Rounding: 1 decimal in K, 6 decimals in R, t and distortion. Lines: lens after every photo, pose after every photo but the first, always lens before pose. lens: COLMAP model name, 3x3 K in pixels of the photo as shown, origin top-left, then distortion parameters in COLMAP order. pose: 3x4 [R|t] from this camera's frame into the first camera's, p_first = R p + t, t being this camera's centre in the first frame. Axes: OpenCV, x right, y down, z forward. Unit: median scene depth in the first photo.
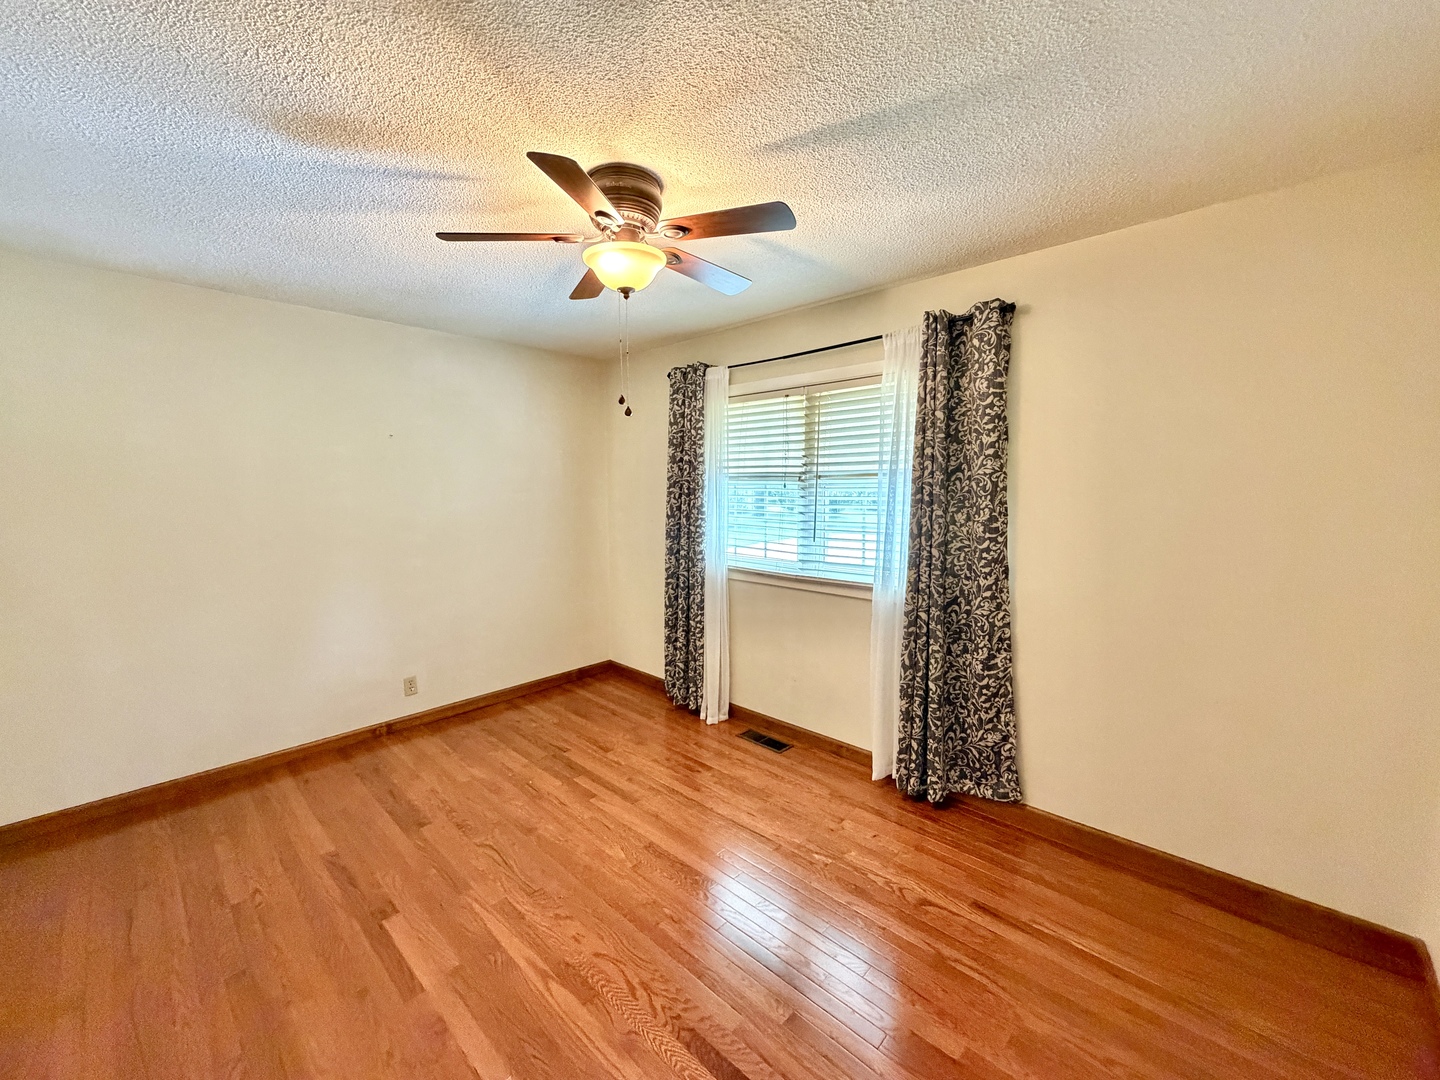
lens RADIAL K [[572.5, 0, 714.4], [0, 572.5, 541.8], [0, 0, 1]] dist [-0.000709, 0.000257]
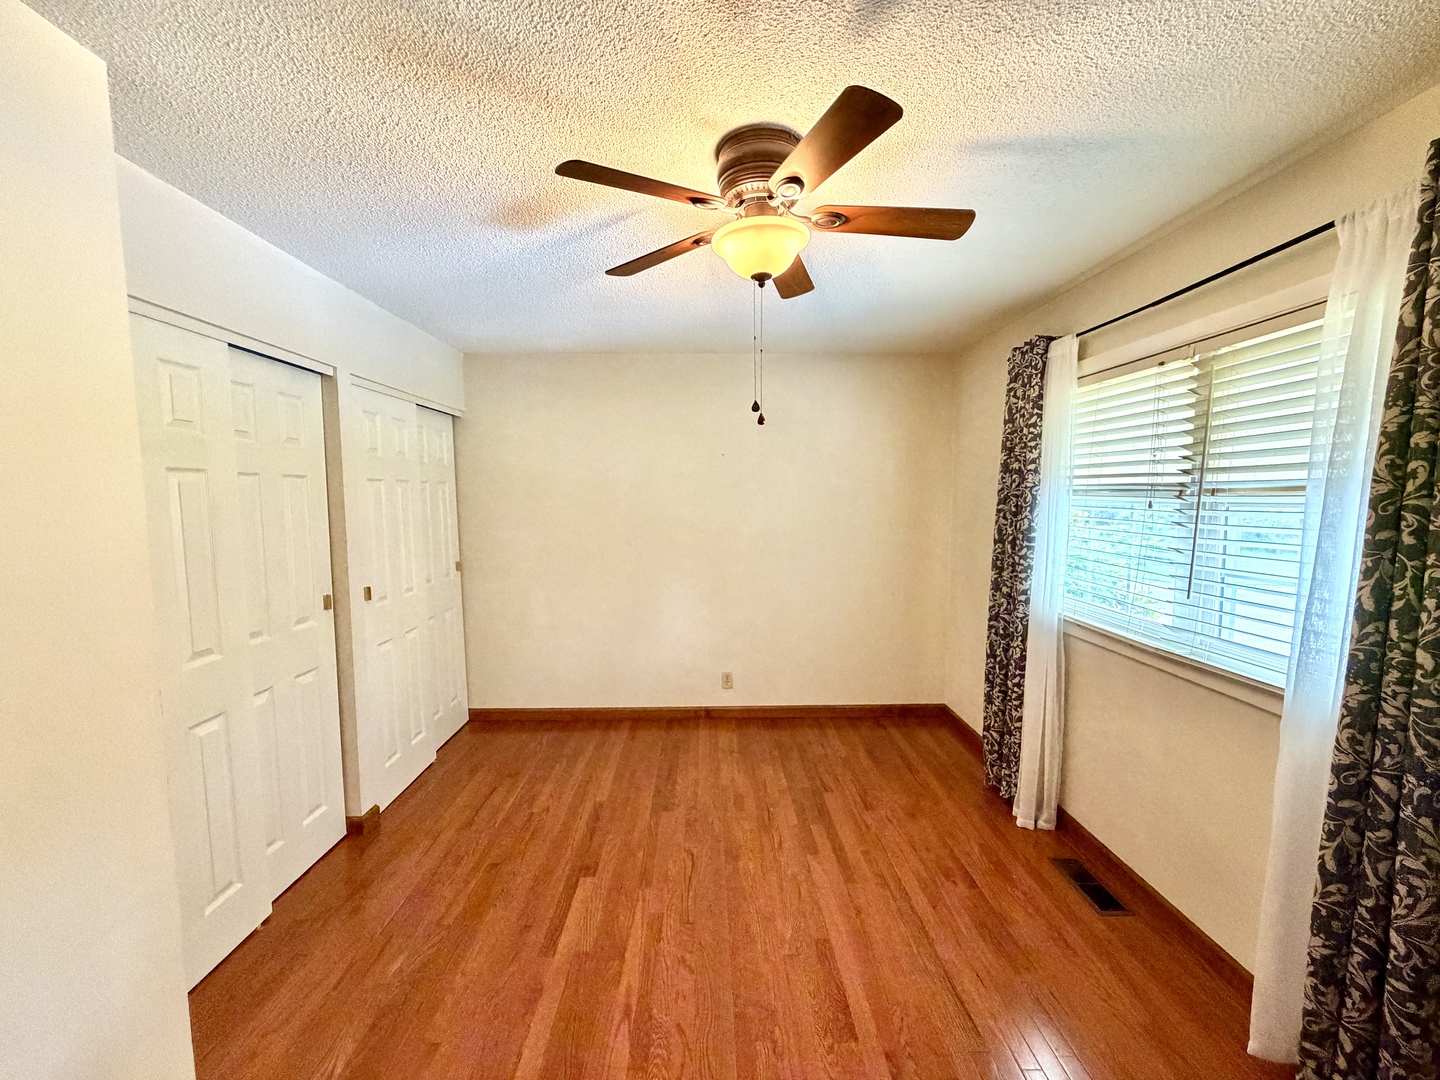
lens RADIAL K [[574.0, 0, 714.3], [0, 574.0, 541.1], [0, 0, 1]] dist [-0.000841, 0.000293]
pose [[0.702948, 0.060443, -0.708668, 0.255940], [-0.071719, 0.997328, 0.013923, -0.034272], [0.707616, 0.041037, 0.705404, 0.222931]]
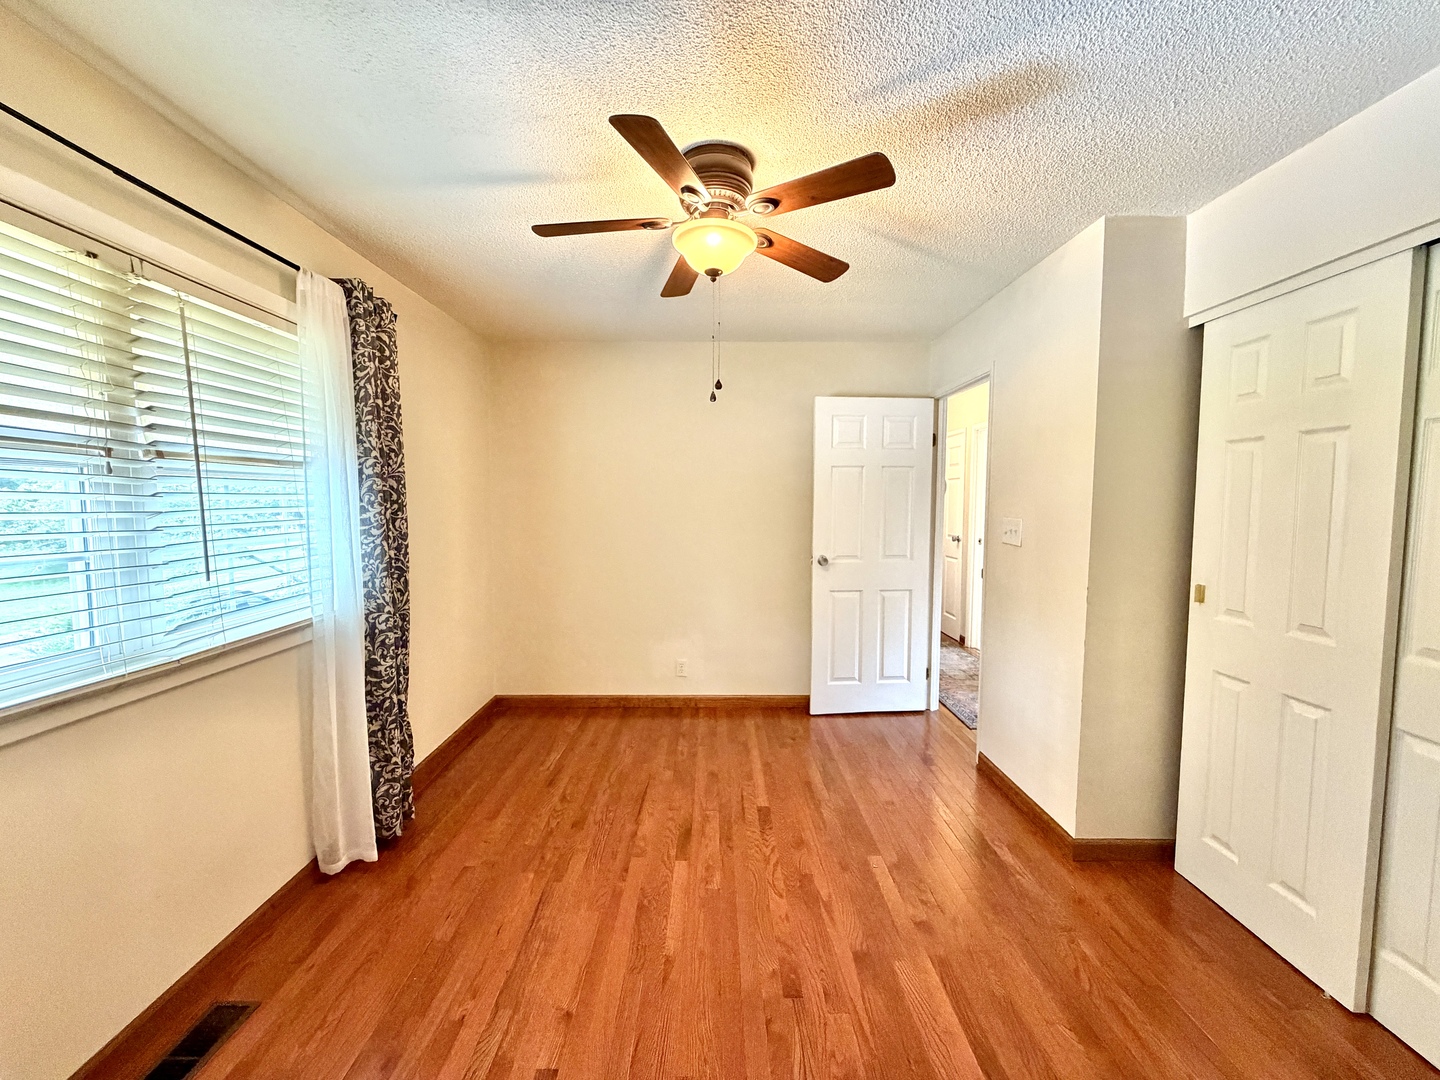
lens RADIAL K [[572.5, 0, 714.4], [0, 572.5, 541.8], [0, 0, 1]] dist [-0.000709, 0.000257]
pose [[-0.693155, -0.046039, 0.719317, -0.530294], [0.075864, 0.987755, 0.136324, -0.073288], [-0.716785, 0.149064, -0.681175, 1.048434]]
